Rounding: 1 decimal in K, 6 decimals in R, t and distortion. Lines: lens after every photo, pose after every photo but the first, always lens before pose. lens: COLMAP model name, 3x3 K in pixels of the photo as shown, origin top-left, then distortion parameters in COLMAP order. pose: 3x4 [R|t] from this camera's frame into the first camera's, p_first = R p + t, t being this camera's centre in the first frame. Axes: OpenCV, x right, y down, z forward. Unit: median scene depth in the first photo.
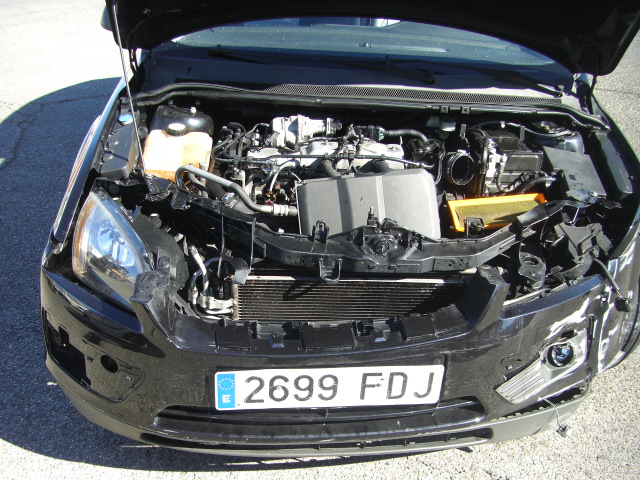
lens RADIAL K [[713.0, 0, 320.0], [0, 713.0, 240.0], [0, 0, 1]] dist [-0.083351, 0.023089]
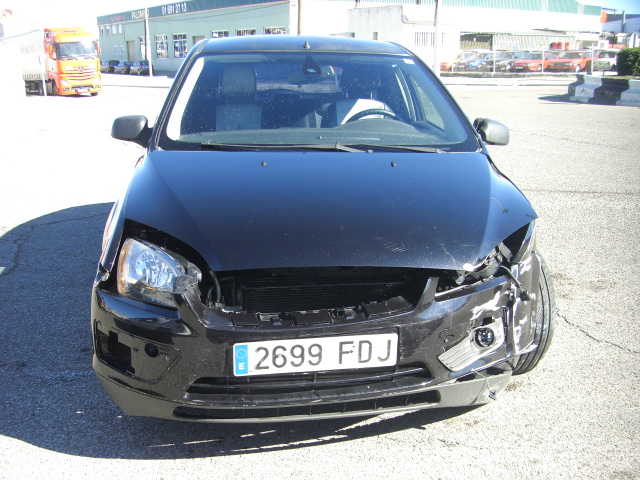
lens RADIAL K [[713.0, 0, 320.0], [0, 713.0, 240.0], [0, 0, 1]] dist [-0.083351, 0.023089]
pose [[0.995355, -0.059946, 0.075332, -0.064238], [0.073924, 0.977175, -0.199161, 0.245859], [-0.061673, 0.203805, 0.977067, -0.357901]]
